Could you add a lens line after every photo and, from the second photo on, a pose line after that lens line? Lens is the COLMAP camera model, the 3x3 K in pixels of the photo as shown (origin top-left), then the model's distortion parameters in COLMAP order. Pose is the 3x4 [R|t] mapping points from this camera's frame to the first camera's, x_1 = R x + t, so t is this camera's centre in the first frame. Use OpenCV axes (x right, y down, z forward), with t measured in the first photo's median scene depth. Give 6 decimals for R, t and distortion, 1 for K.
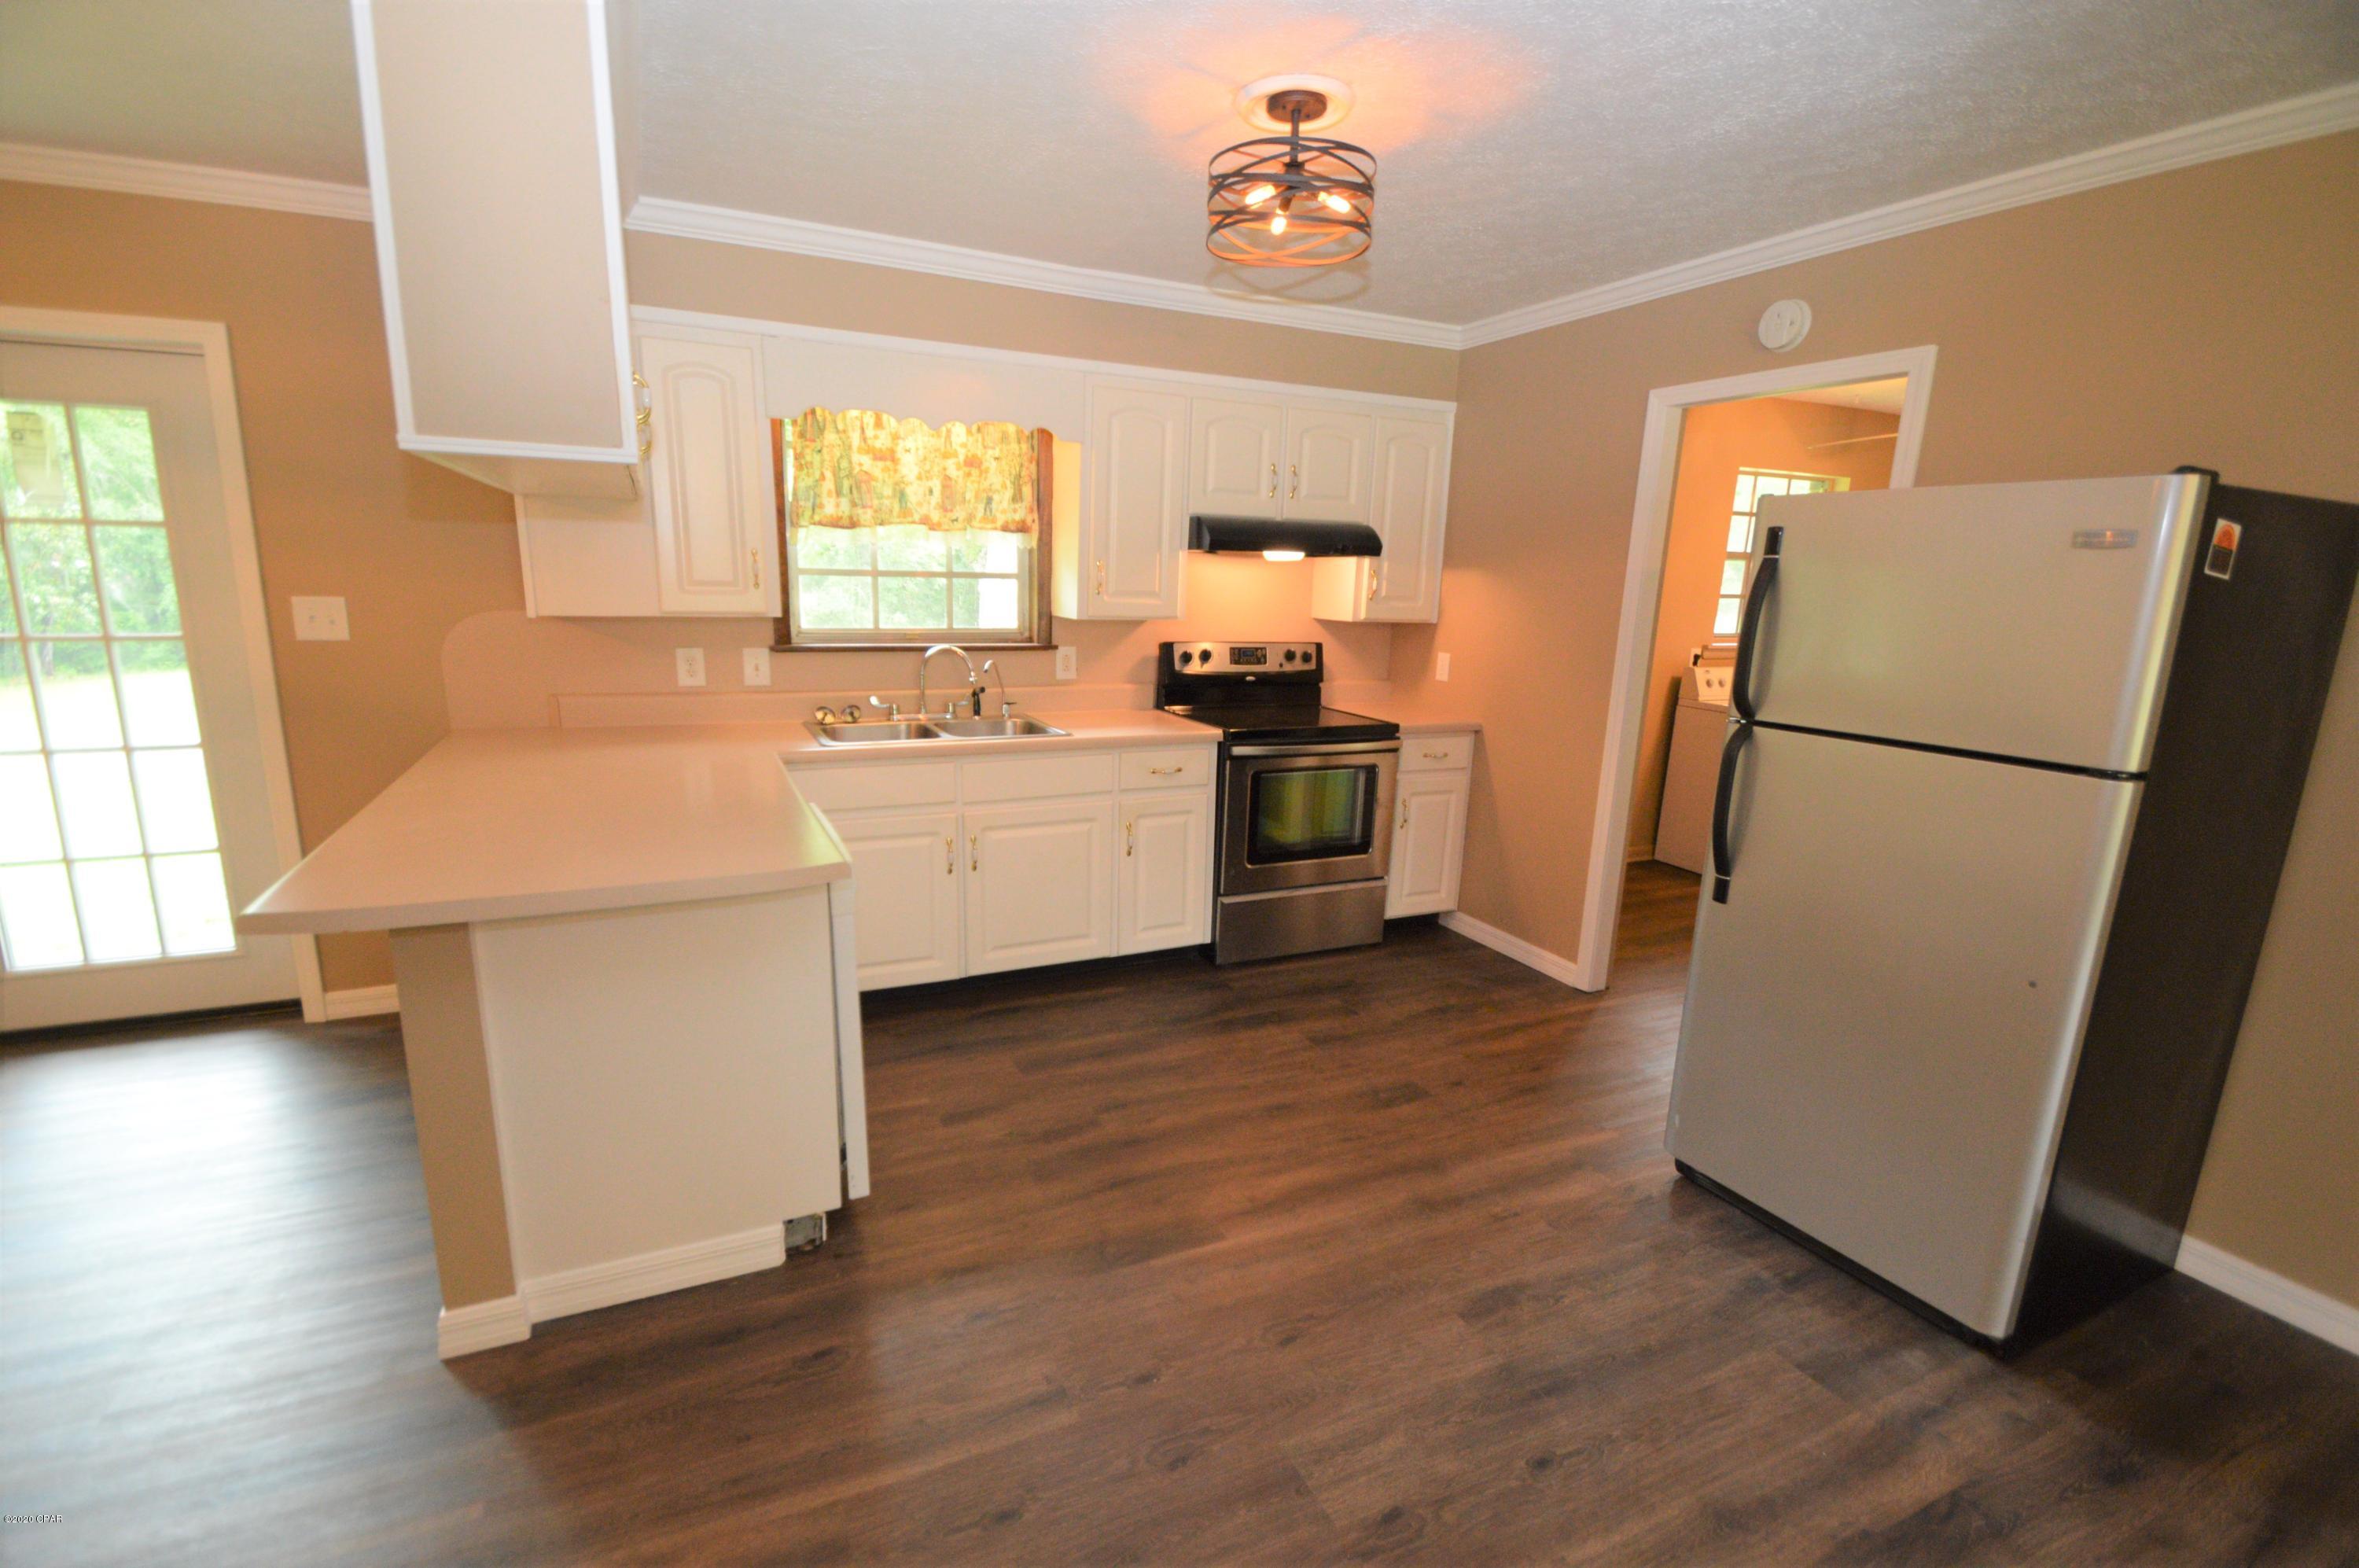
lens RADIAL K [[1051.6, 0, 1160.5], [0, 1051.6, 807.1], [0, 0, 1]] dist [0.015643, -0.016336]
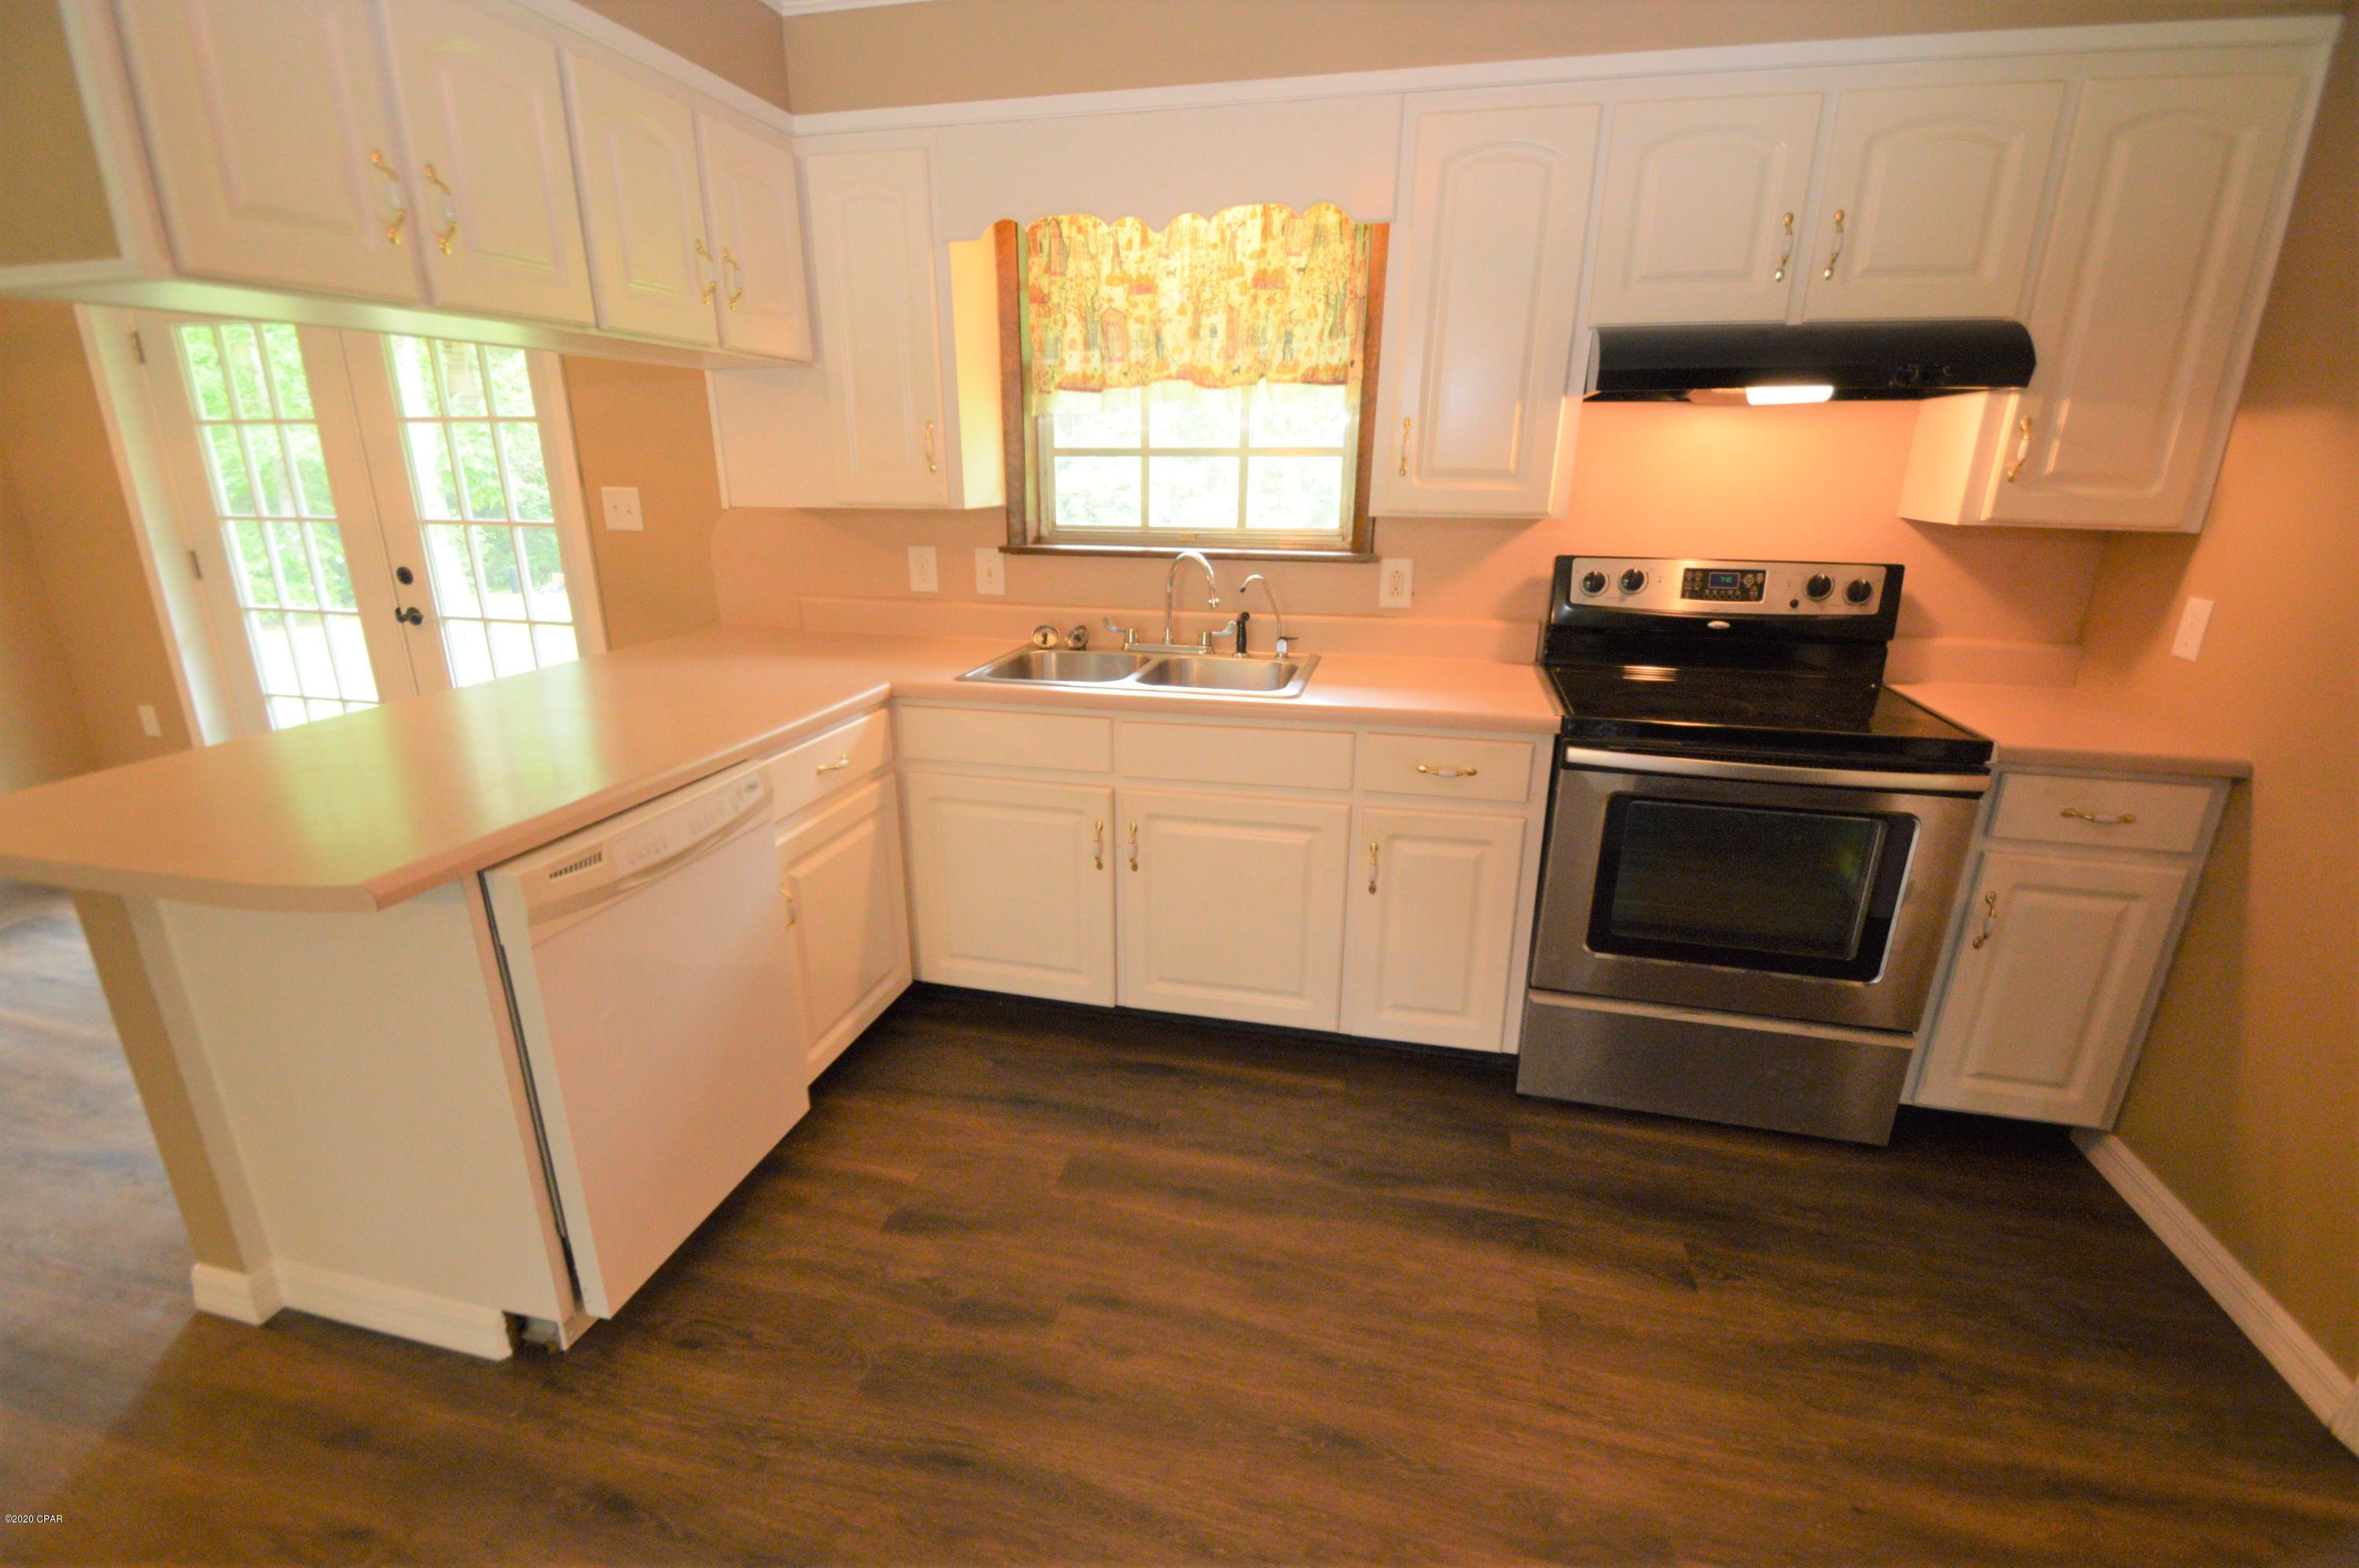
lens RADIAL K [[1051.6, 0, 1160.5], [0, 1051.6, 807.1], [0, 0, 1]] dist [0.015643, -0.016336]
pose [[0.779208, 0.173794, -0.602189, 0.234824], [-0.118944, 0.984331, 0.130173, -0.069978], [0.615376, -0.029805, 0.787670, 0.399087]]
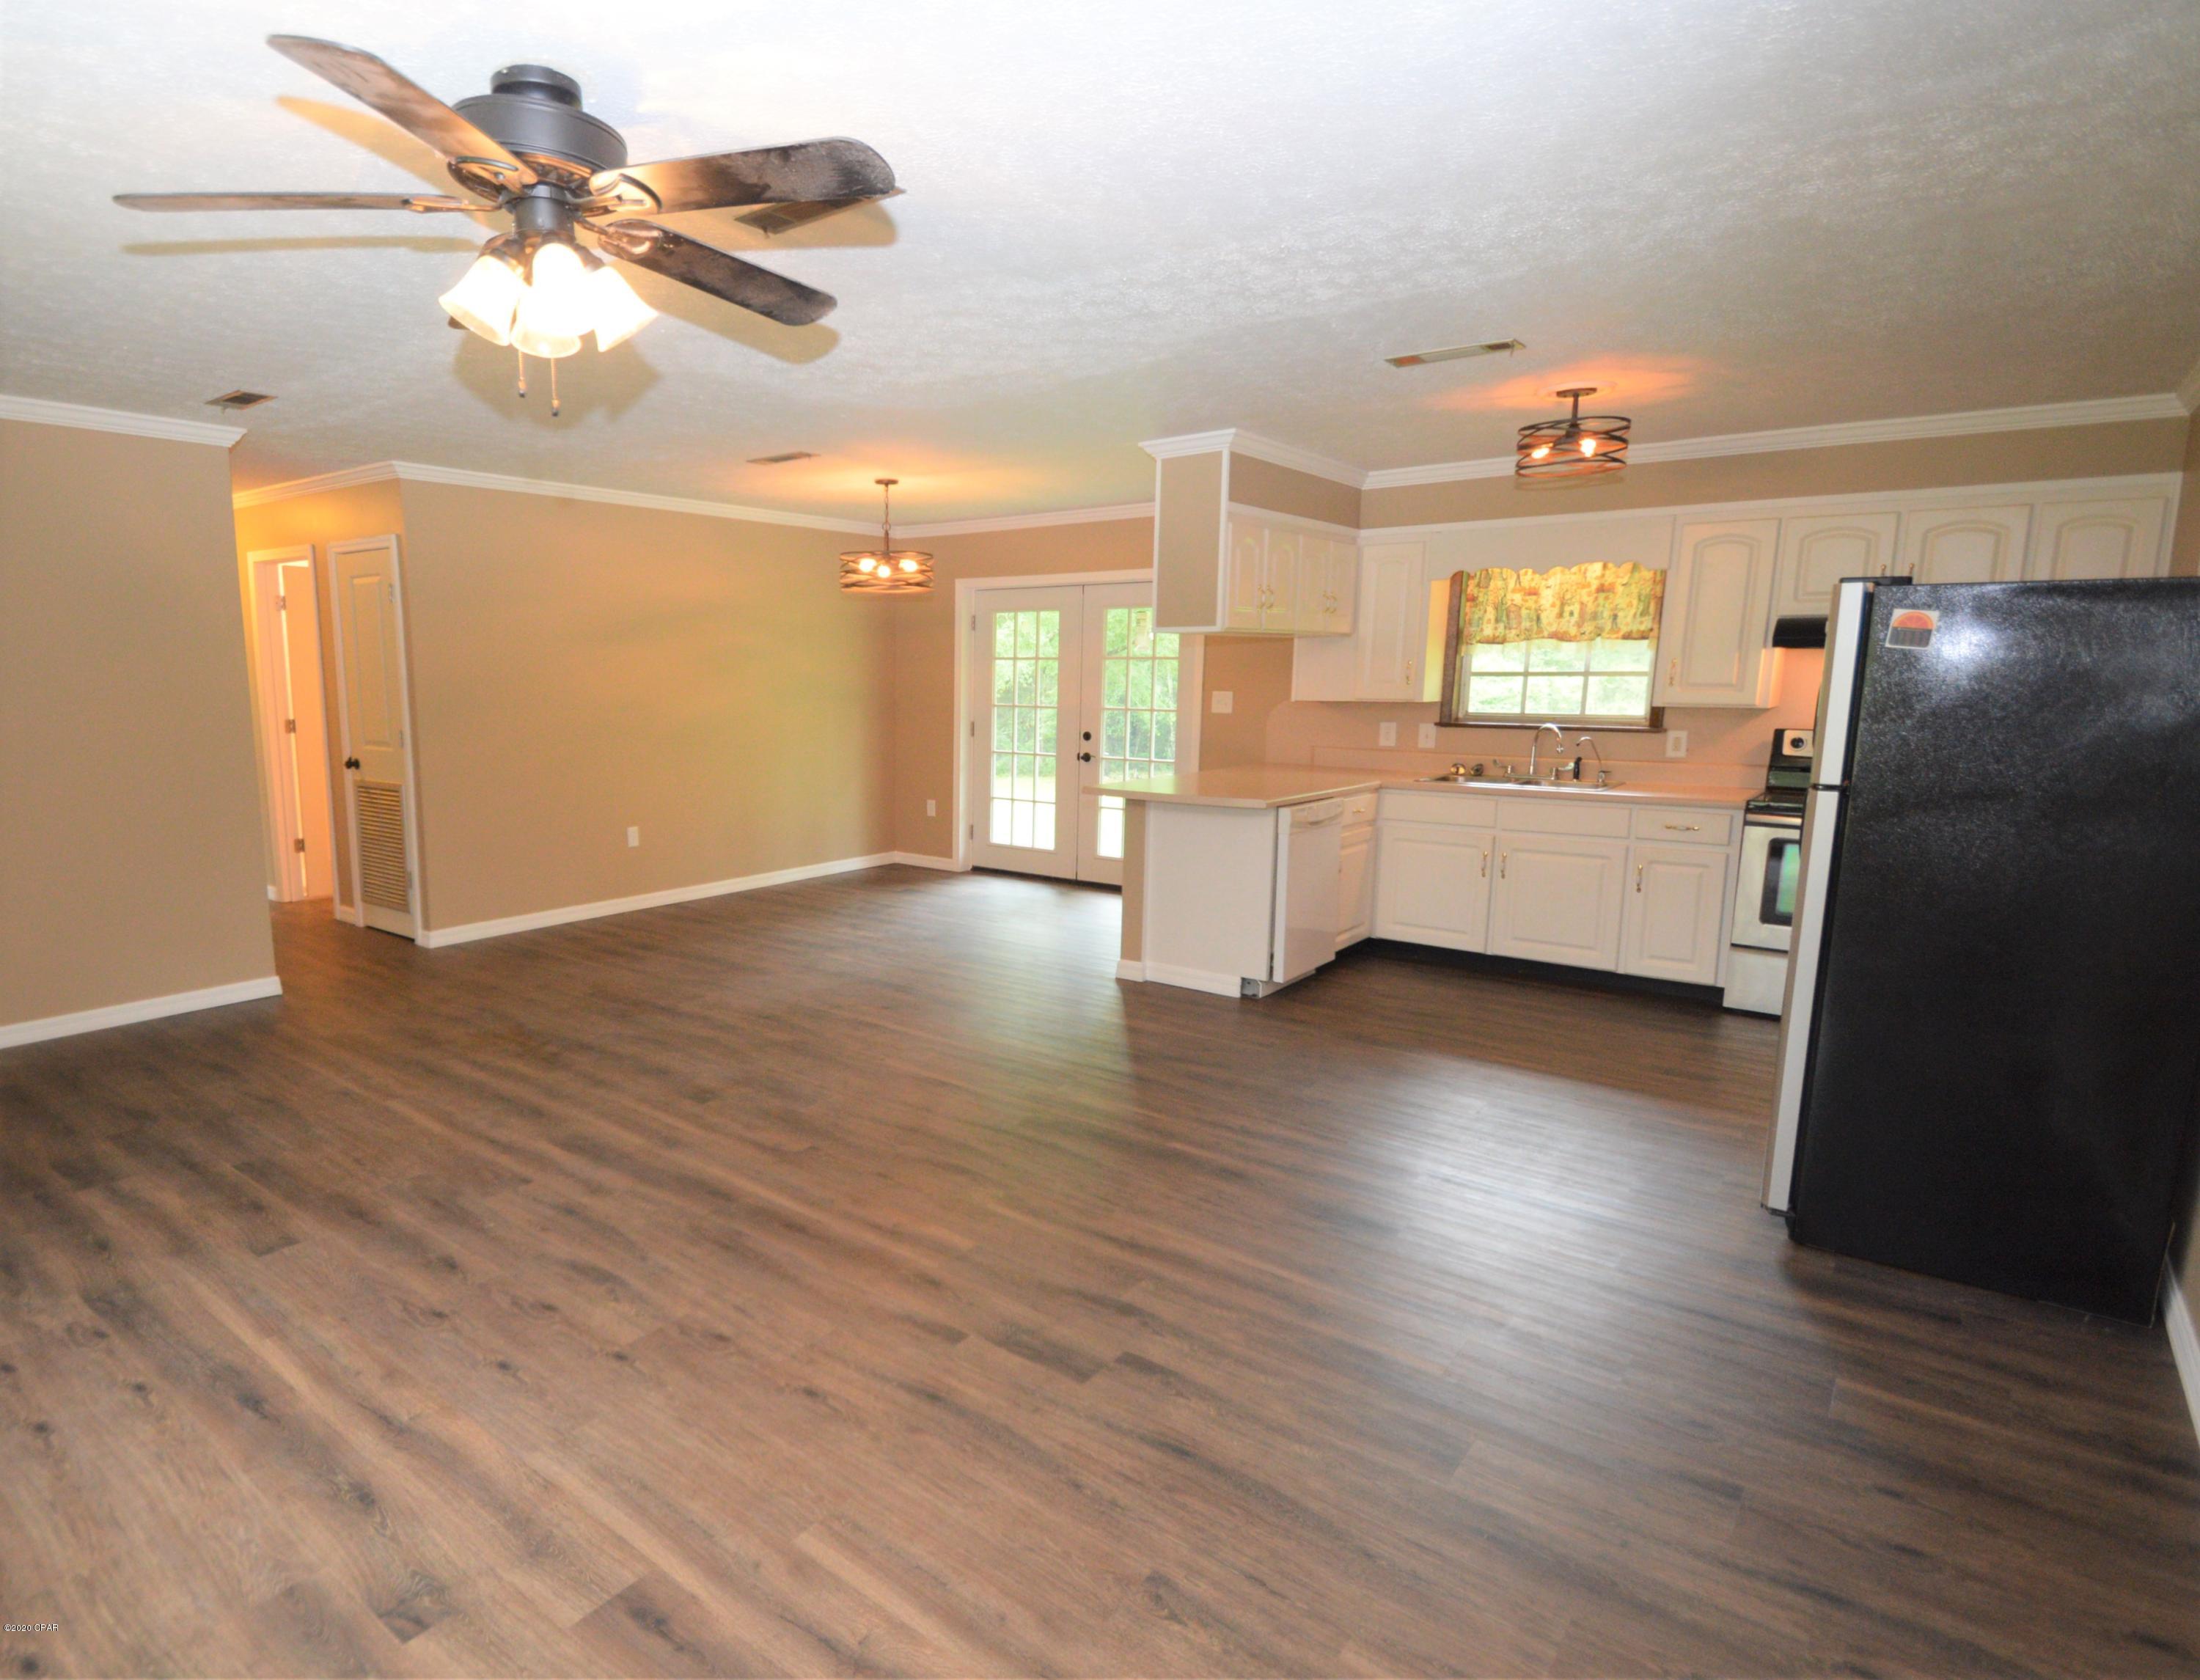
lens RADIAL K [[1202.6, 0, 914.7], [0, 1202.6, 877.9], [0, 0, 1]] dist [0.018235, -0.012921]
pose [[0.411666, 0.130324, -0.901968, 0.869978], [-0.186576, 0.980811, 0.056561, 0.104163], [0.892032, 0.145001, 0.428082, -0.370516]]
